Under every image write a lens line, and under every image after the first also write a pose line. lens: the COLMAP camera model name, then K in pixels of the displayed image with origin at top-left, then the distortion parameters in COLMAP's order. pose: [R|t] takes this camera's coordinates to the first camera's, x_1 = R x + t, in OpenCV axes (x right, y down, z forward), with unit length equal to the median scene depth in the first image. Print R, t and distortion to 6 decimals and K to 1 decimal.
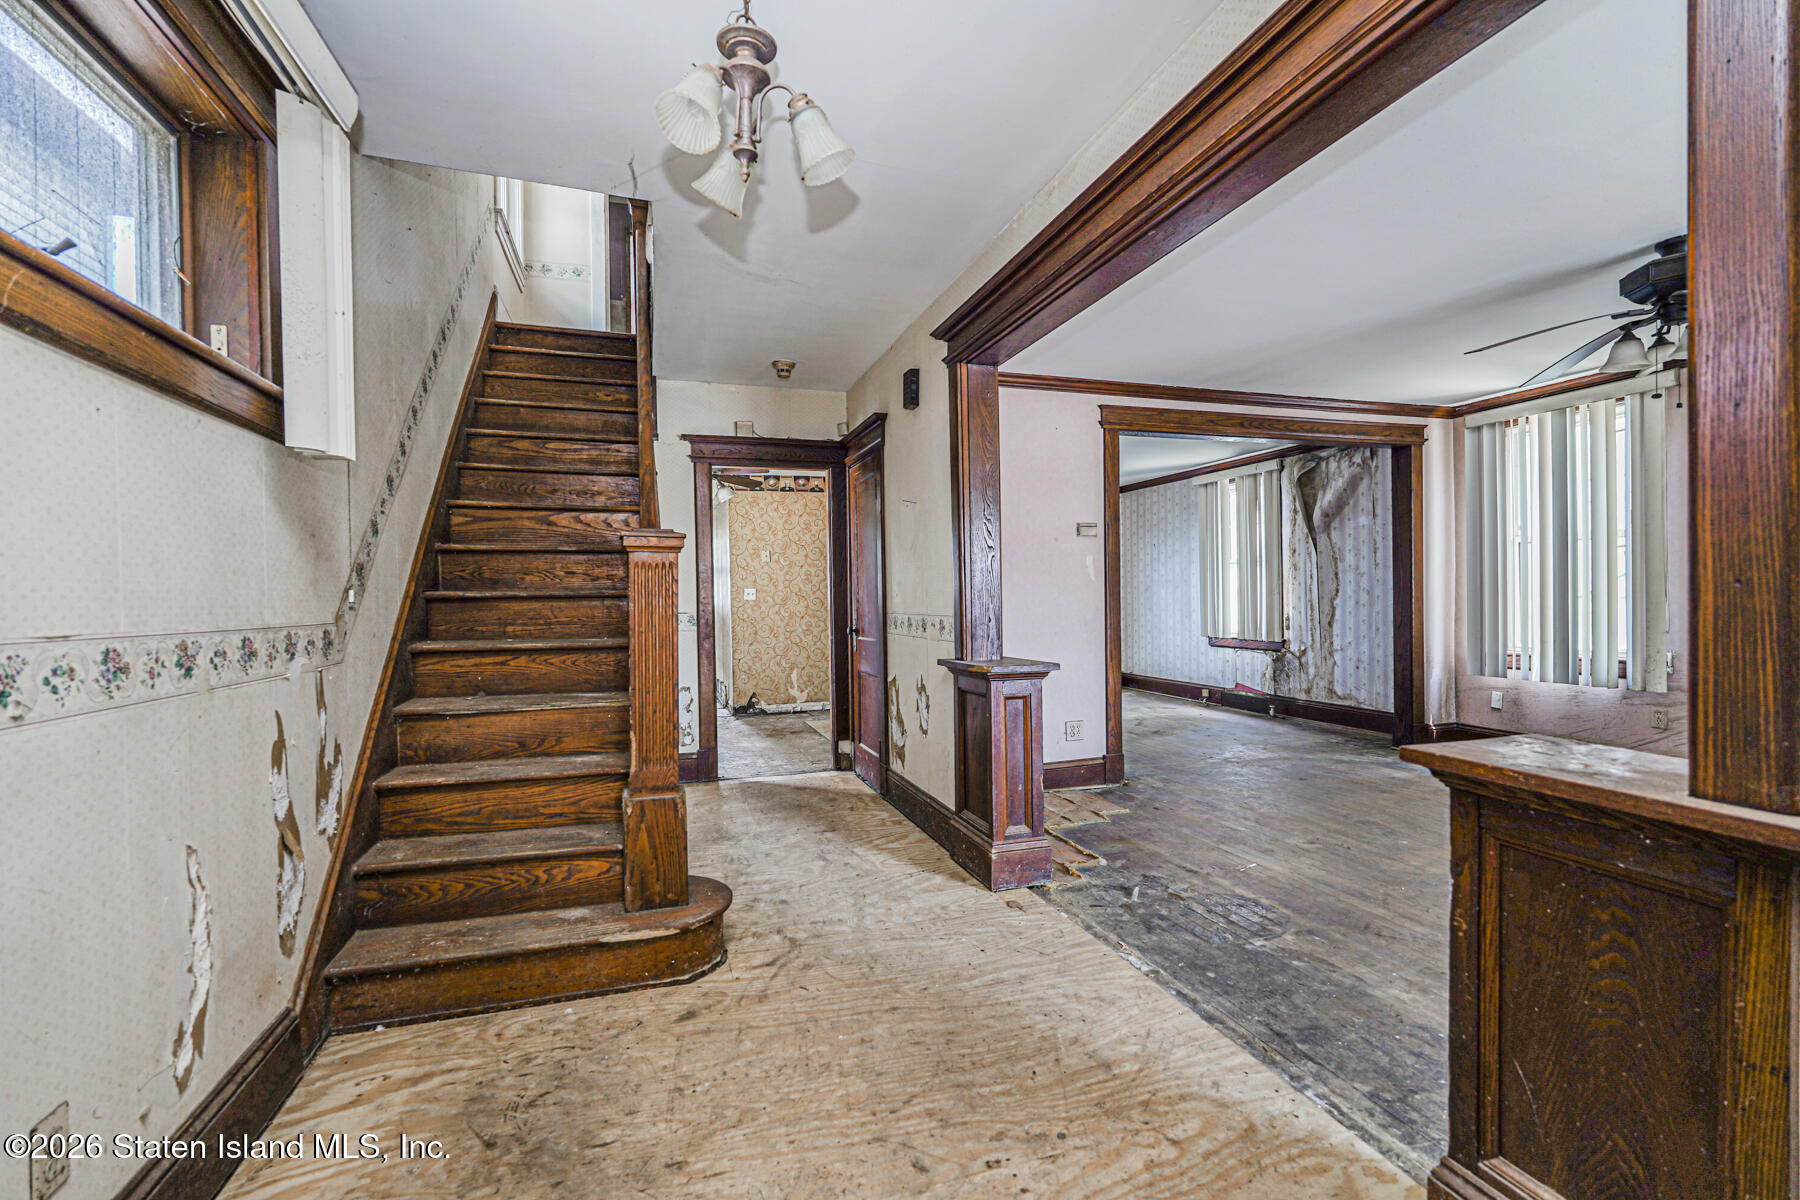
lens RADIAL K [[791.0, 0, 903.1], [0, 791.0, 598.4], [0, 0, 1]] dist [-0.014334, 0.007555]
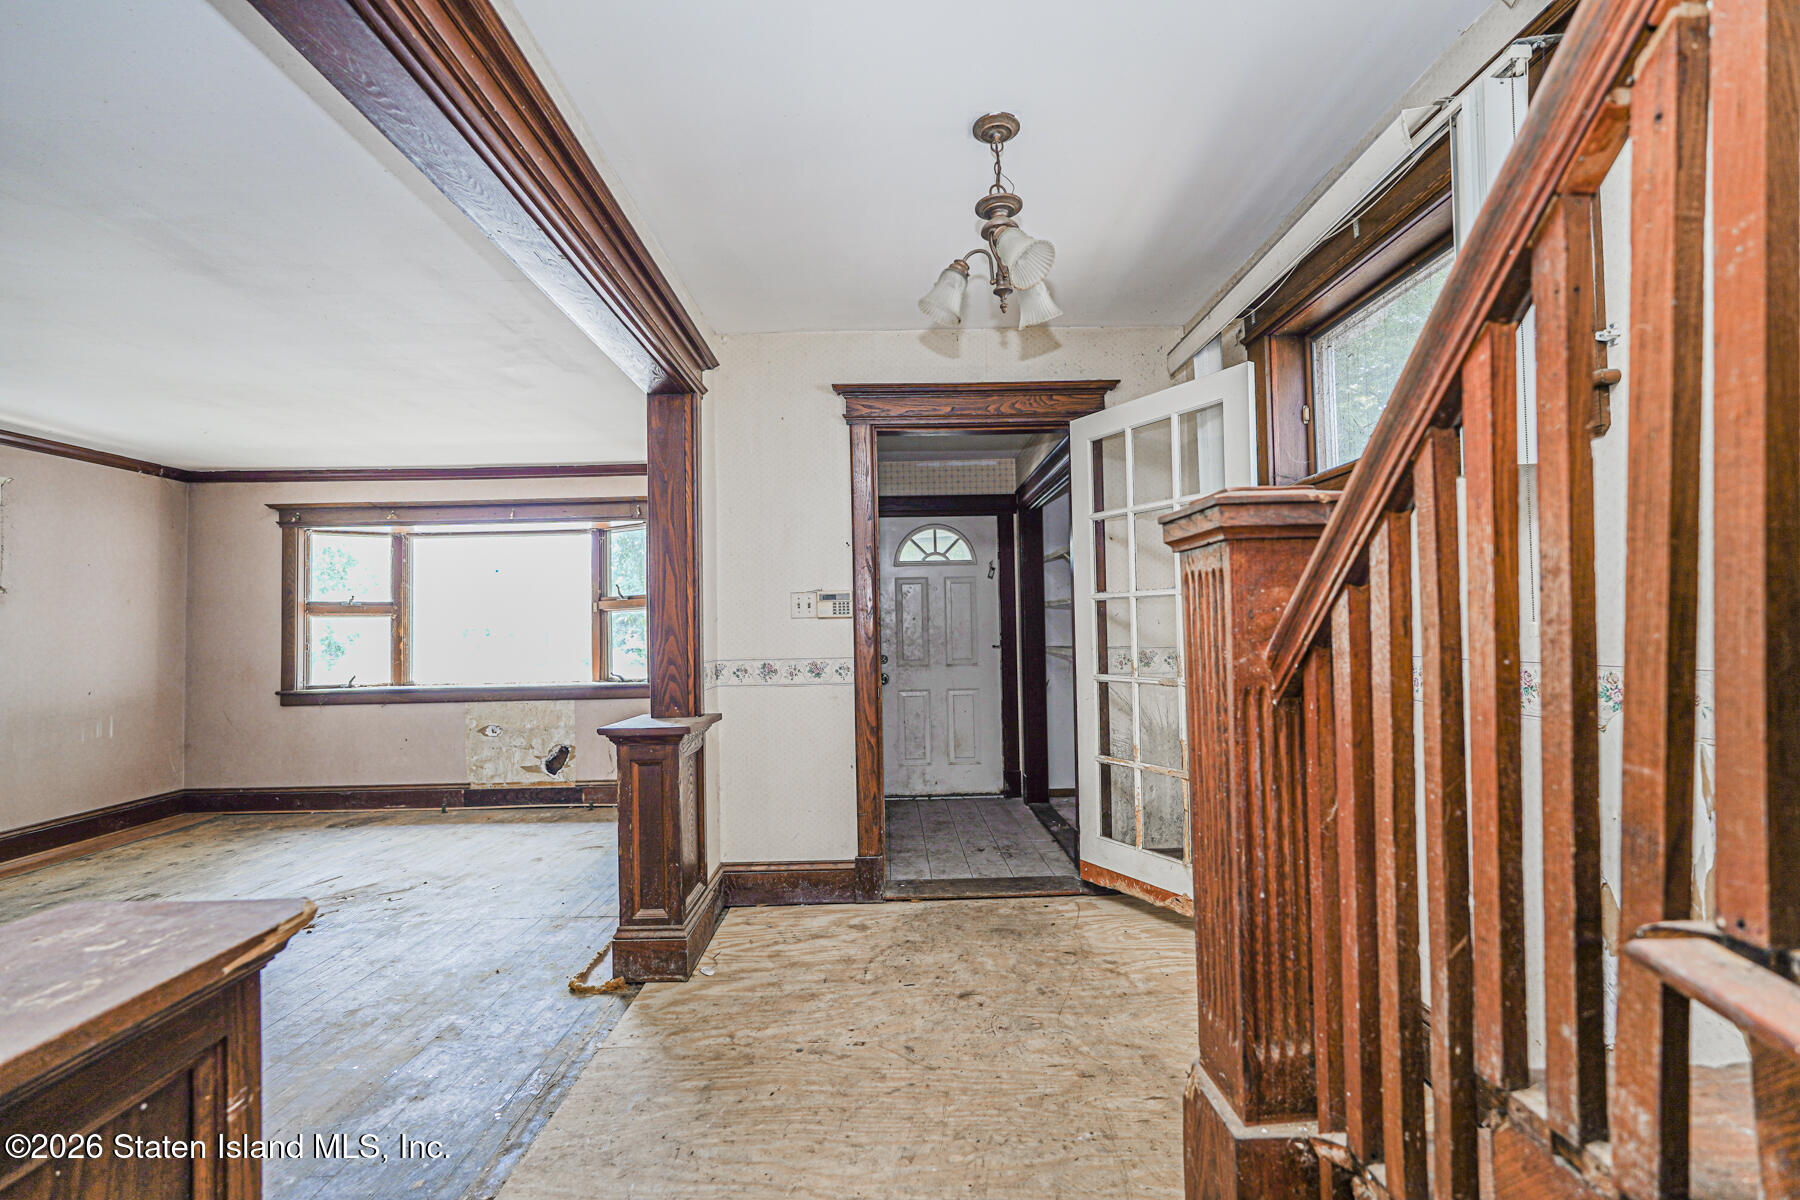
lens RADIAL K [[791.0, 0, 896.4], [0, 791.0, 616.5], [0, 0, 1]] dist [-0.014334, 0.007555]
pose [[-0.954436, 0.040302, 0.295683, -0.183088], [0.035179, 0.999125, -0.022628, -0.011674], [-0.296336, -0.011196, -0.955018, 1.064679]]
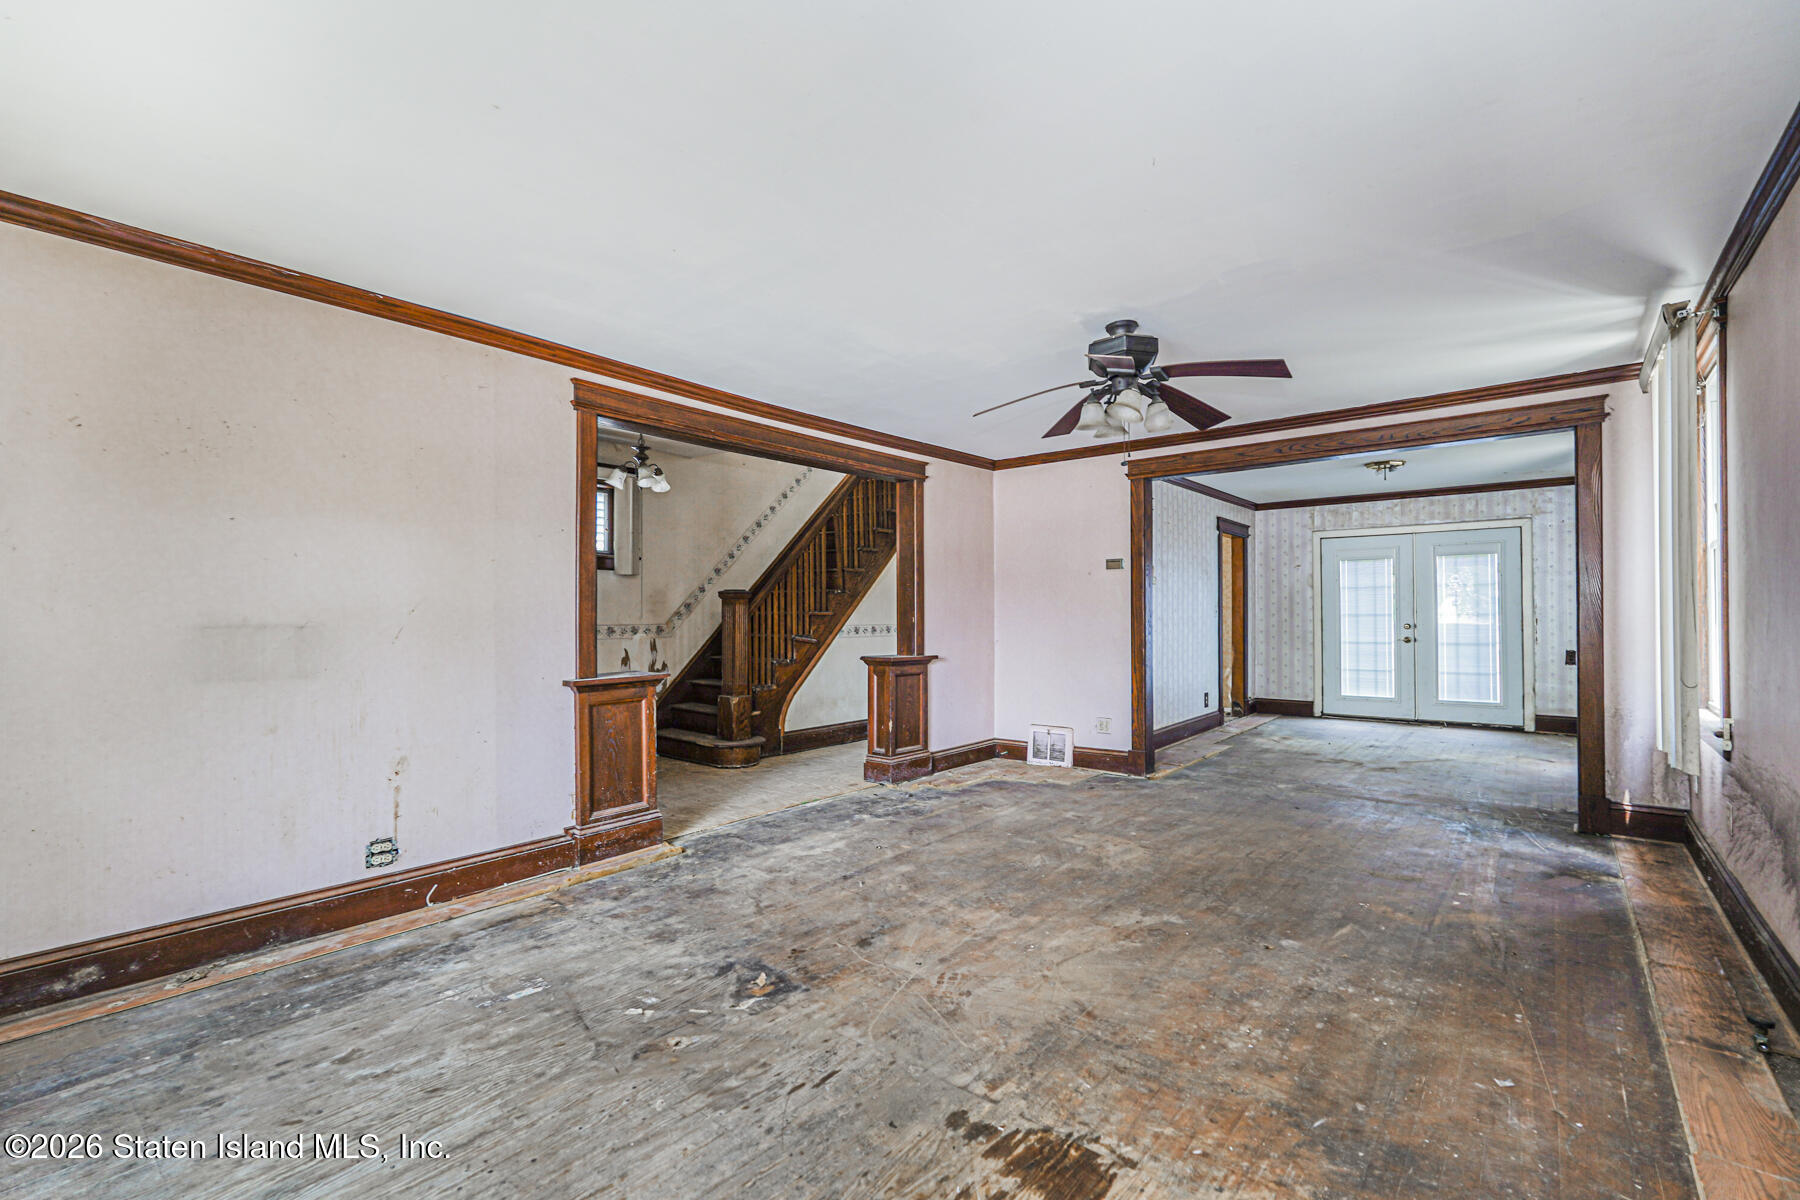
lens RADIAL K [[791.0, 0, 906.9], [0, 791.0, 608.2], [0, 0, 1]] dist [-0.014334, 0.007555]
pose [[0.542342, 0.006142, -0.840135, 1.473759], [-0.005182, 0.999979, 0.003966, -0.029206], [0.840142, 0.002202, 0.542362, 0.081935]]
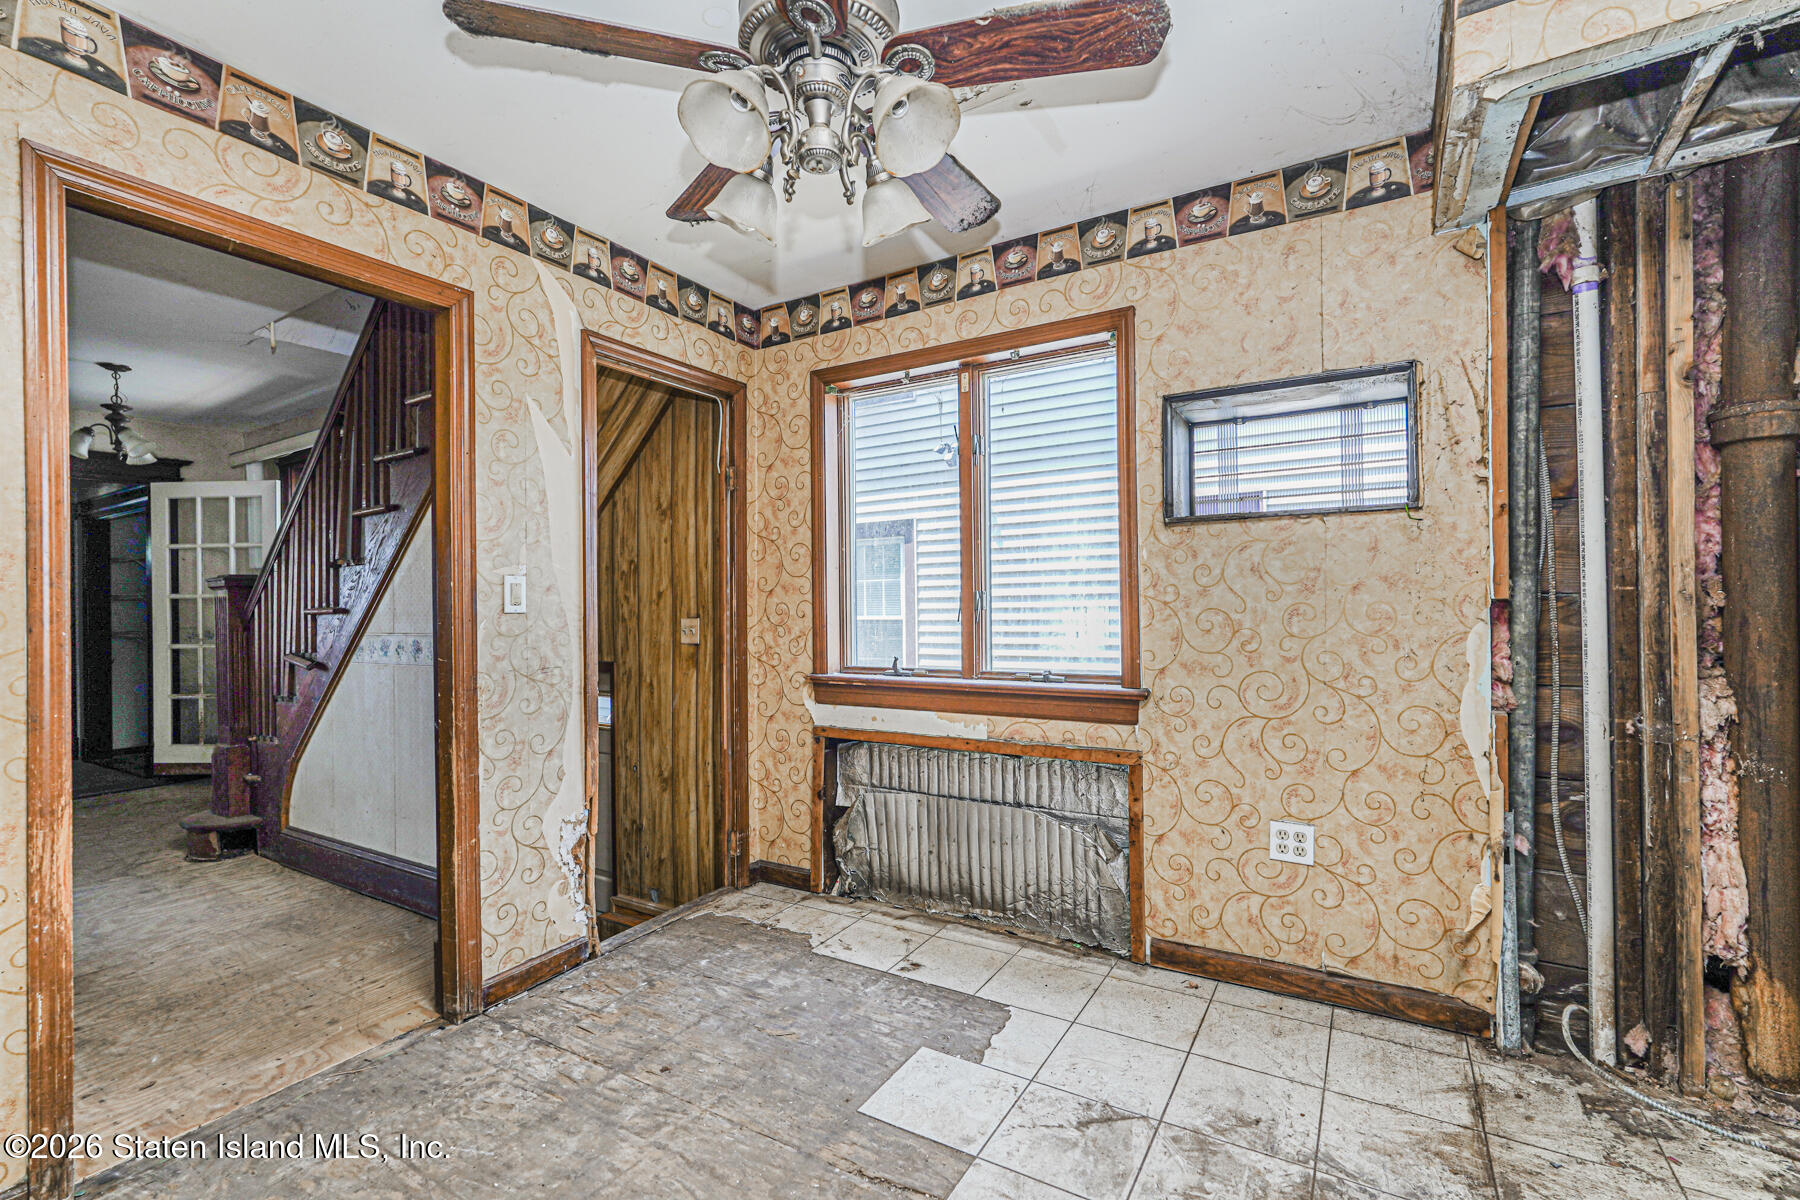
lens RADIAL K [[791.0, 0, 900.6], [0, 791.0, 611.1], [0, 0, 1]] dist [-0.014334, 0.007555]
pose [[-0.757448, 0.023350, -0.652478, -0.209736], [0.022805, 0.999697, 0.009303, -0.000562], [0.652498, -0.007834, -0.757750, 2.176762]]
